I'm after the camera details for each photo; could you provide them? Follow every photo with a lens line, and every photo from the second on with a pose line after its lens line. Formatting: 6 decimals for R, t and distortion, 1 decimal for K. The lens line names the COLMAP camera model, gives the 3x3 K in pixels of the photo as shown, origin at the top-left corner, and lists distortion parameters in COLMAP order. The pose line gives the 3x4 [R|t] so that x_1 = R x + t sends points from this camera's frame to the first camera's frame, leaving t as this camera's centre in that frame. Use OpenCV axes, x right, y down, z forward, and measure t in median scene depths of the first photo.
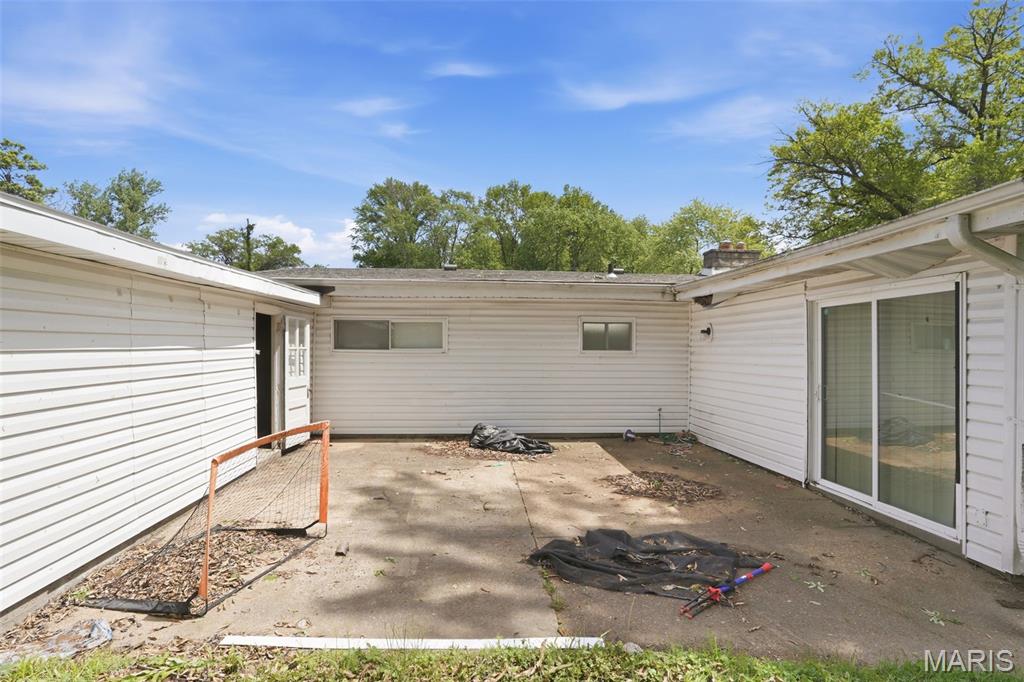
lens RADIAL K [[539.1, 0, 522.1], [0, 539.1, 350.3], [0, 0, 1]] dist [-0.048909, 0.016926]
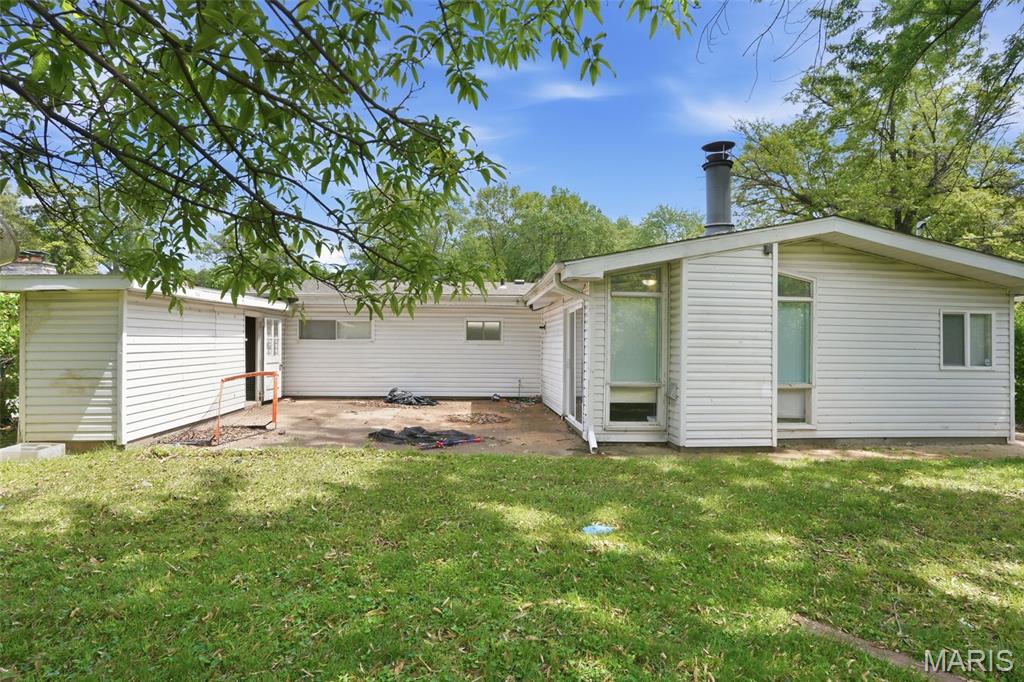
lens RADIAL K [[539.1, 0, 518.2], [0, 539.1, 339.9], [0, 0, 1]] dist [-0.048909, 0.016926]
pose [[0.999975, 0.001375, -0.007002, 0.265478], [-0.001455, 0.999934, -0.011412, 0.015431], [0.006985, 0.011422, 0.999910, -0.479383]]
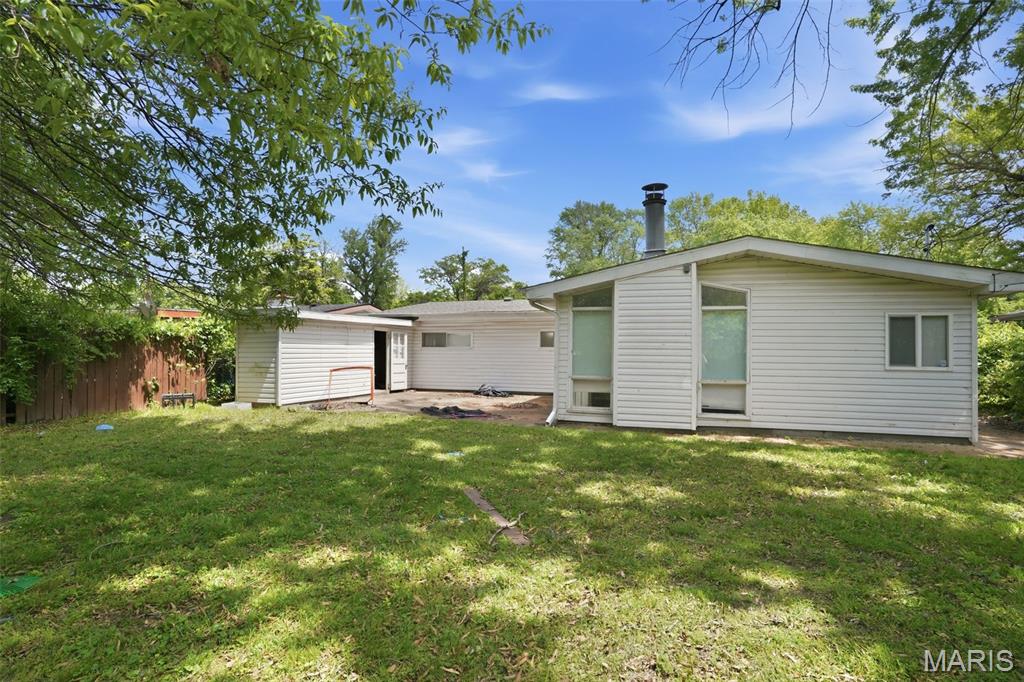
lens RADIAL K [[539.1, 0, 516.7], [0, 539.1, 340.5], [0, 0, 1]] dist [-0.048909, 0.016926]
pose [[0.920861, -0.008846, -0.389791, 0.751333], [-0.004211, 0.999459, -0.032630, 0.036876], [0.389868, 0.031689, 0.920325, -0.716882]]
